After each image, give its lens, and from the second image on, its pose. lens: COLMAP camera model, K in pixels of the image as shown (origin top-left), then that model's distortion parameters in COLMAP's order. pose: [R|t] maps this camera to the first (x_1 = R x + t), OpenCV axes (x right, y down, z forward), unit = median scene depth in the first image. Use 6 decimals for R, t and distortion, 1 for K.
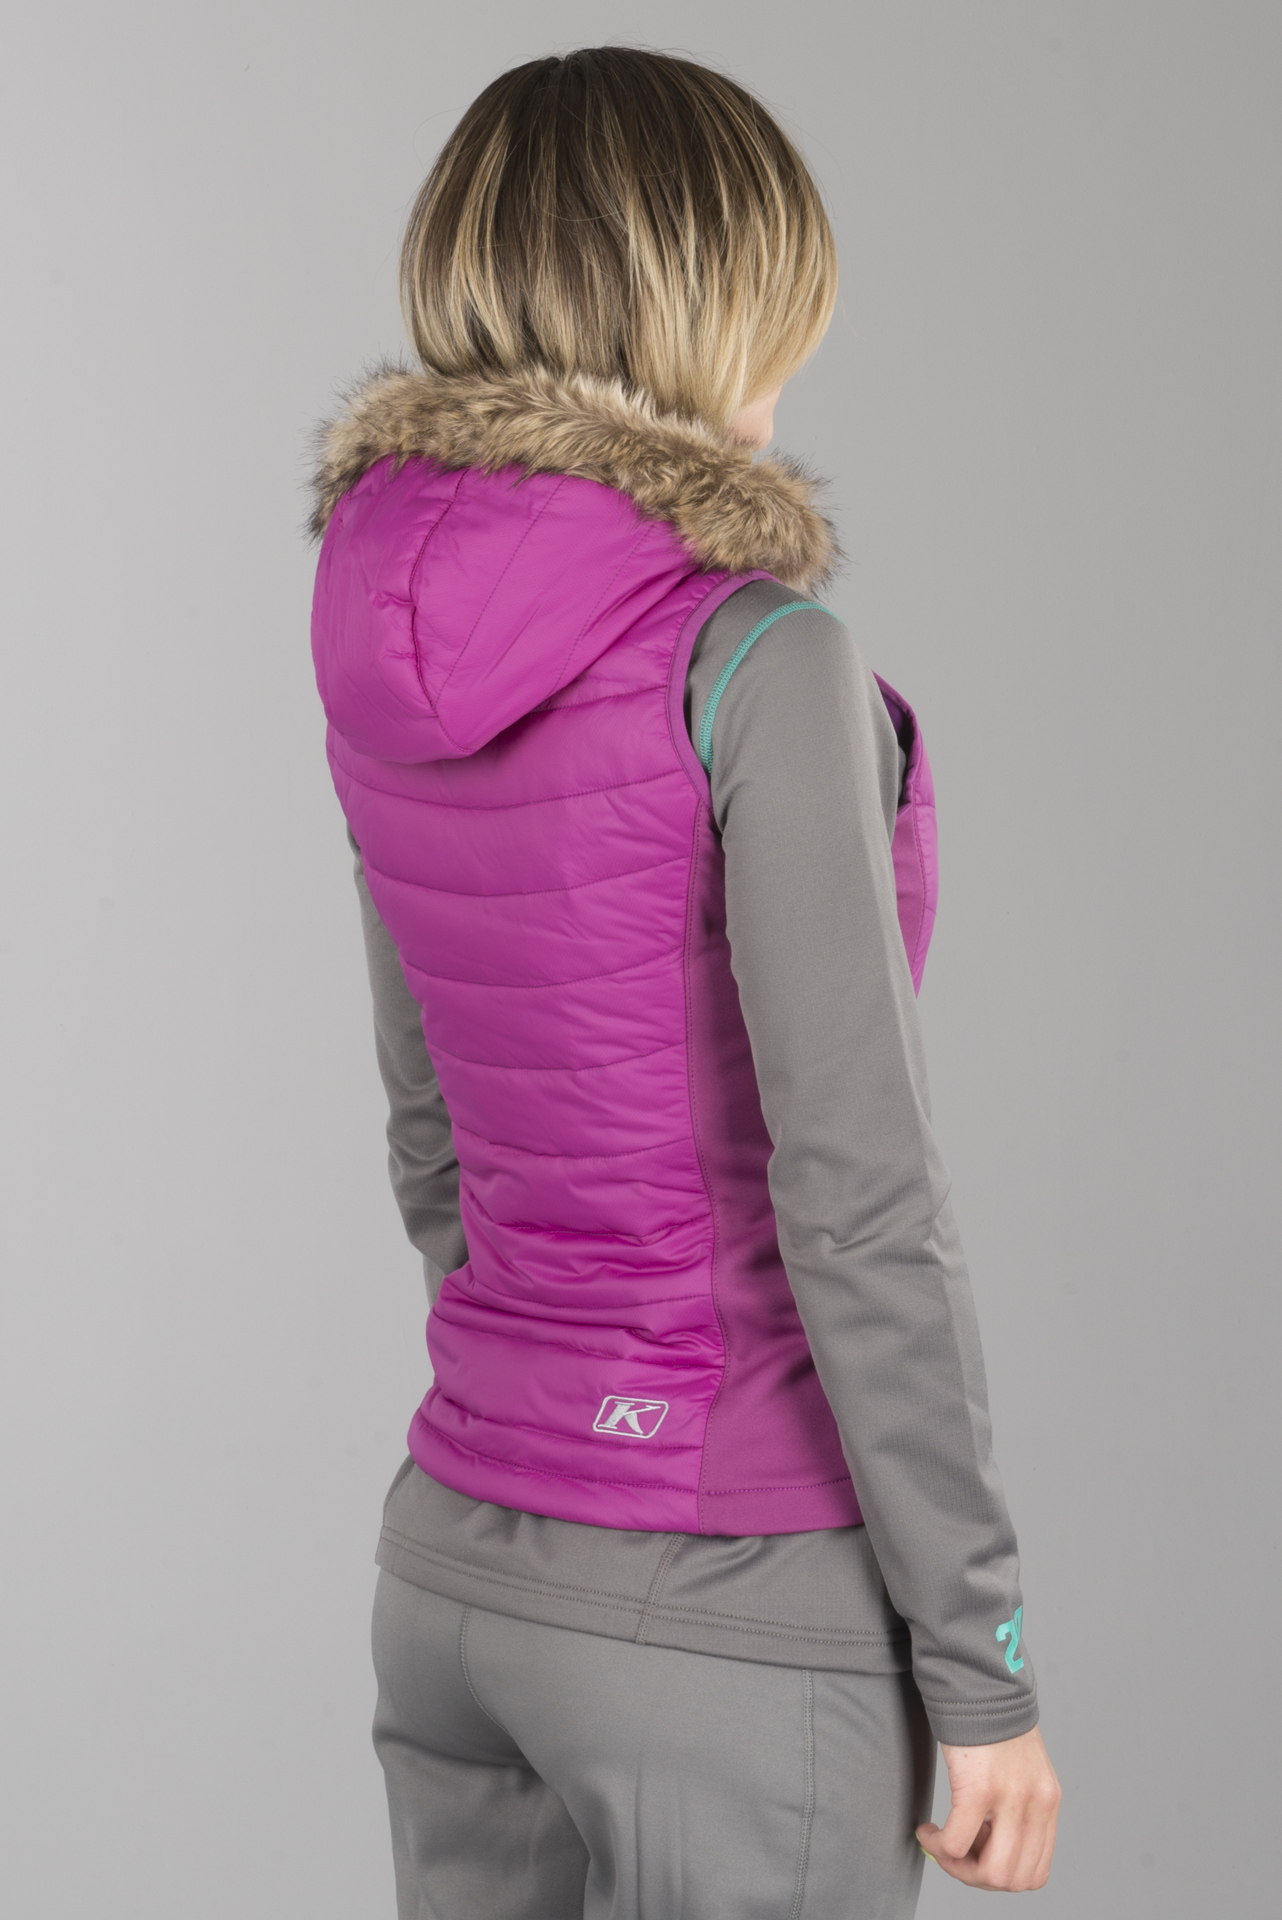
lens RADIAL K [[3244.1, 0, 605.9], [0, 3244.1, 926.2], [0, 0, 1]] dist [0.005393, 0.000000]
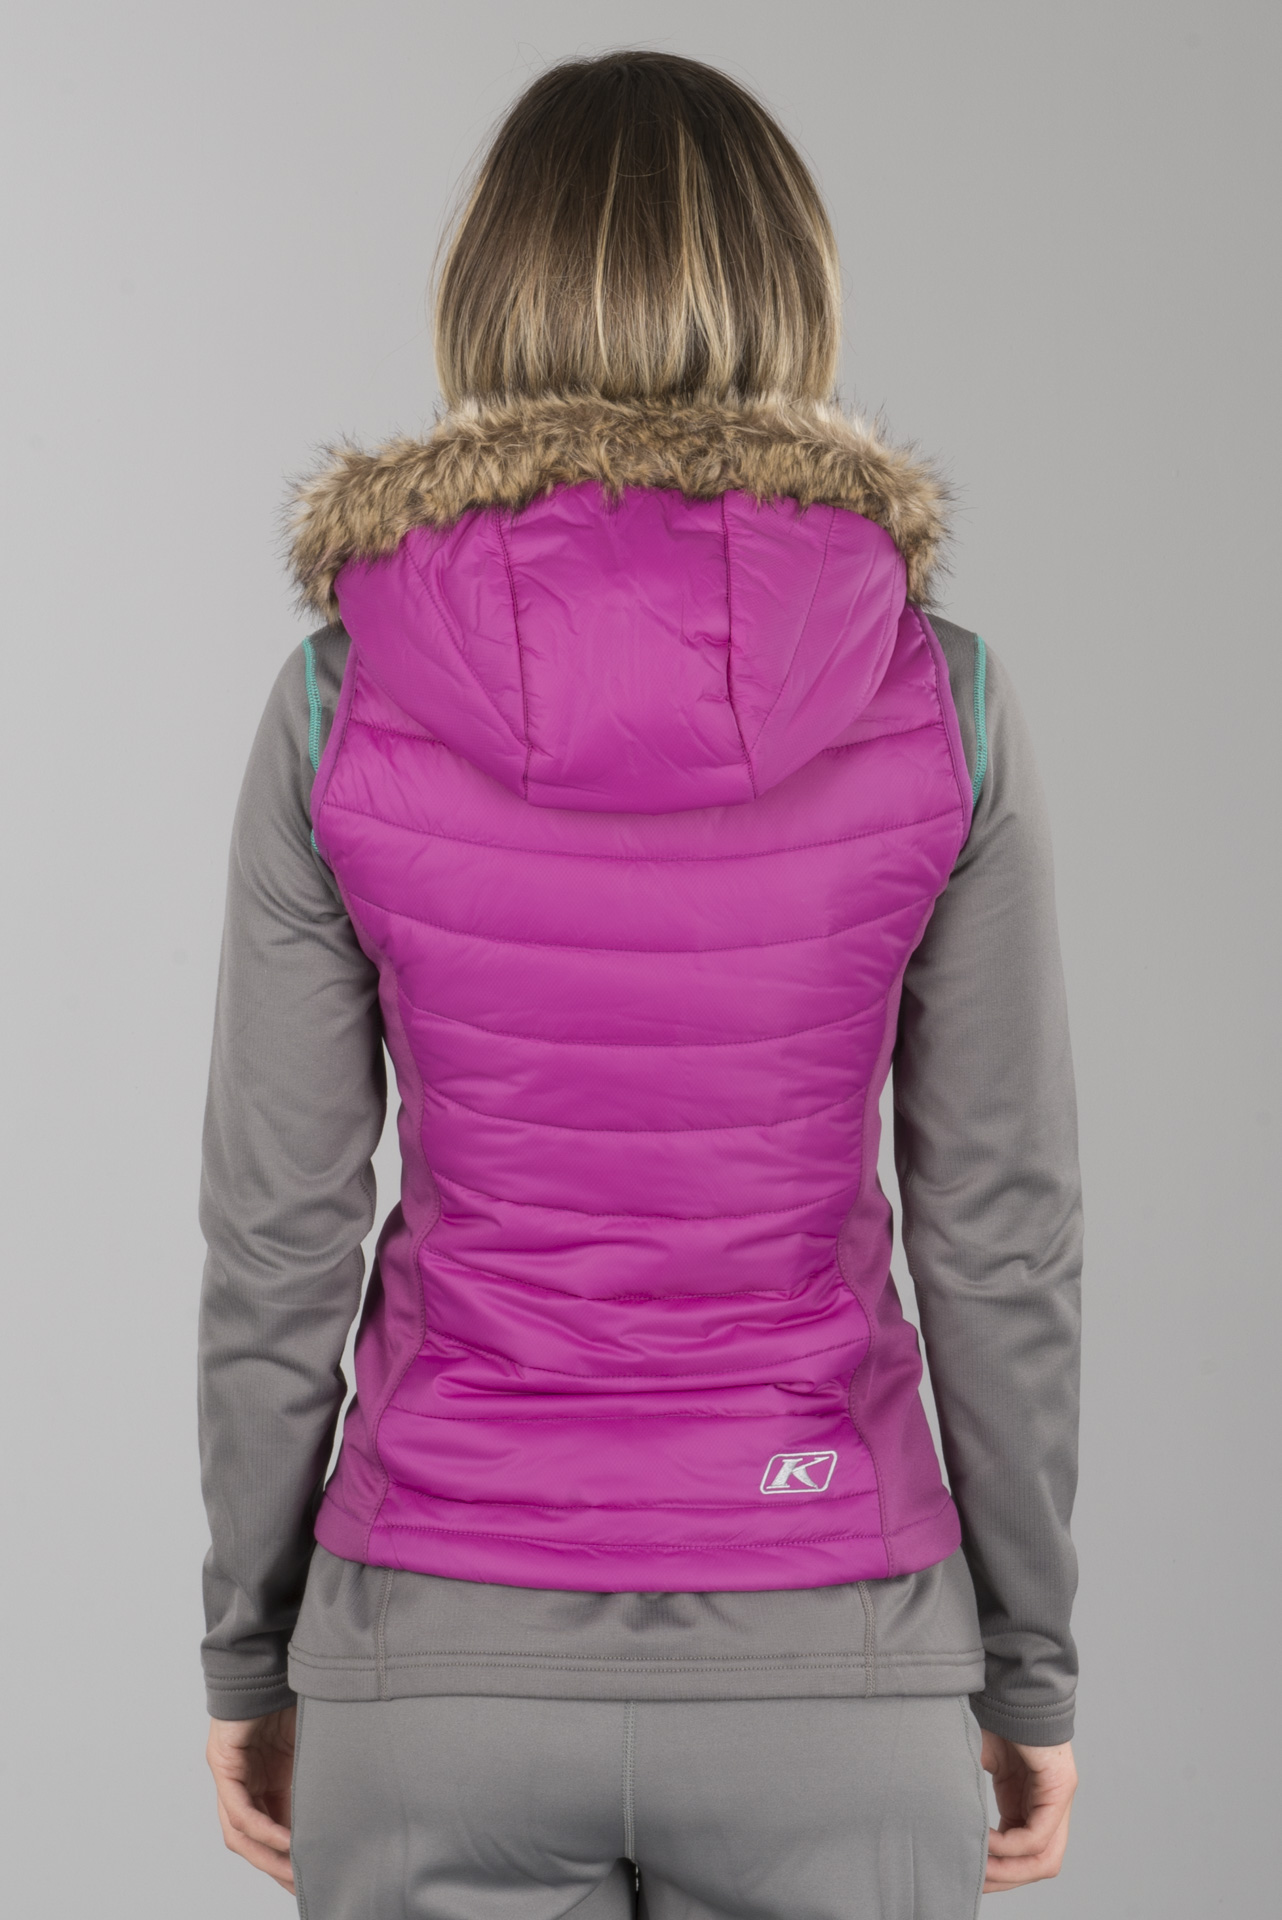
lens RADIAL K [[3244.1, 0, 564.7], [0, 3244.1, 1027.4], [0, 0, 1]] dist [0.005393, 0.000000]
pose [[0.787644, -0.092531, 0.609142, -0.630779], [0.076801, 0.995693, 0.051943, -0.038674], [-0.611325, 0.005870, 0.791358, 0.268744]]
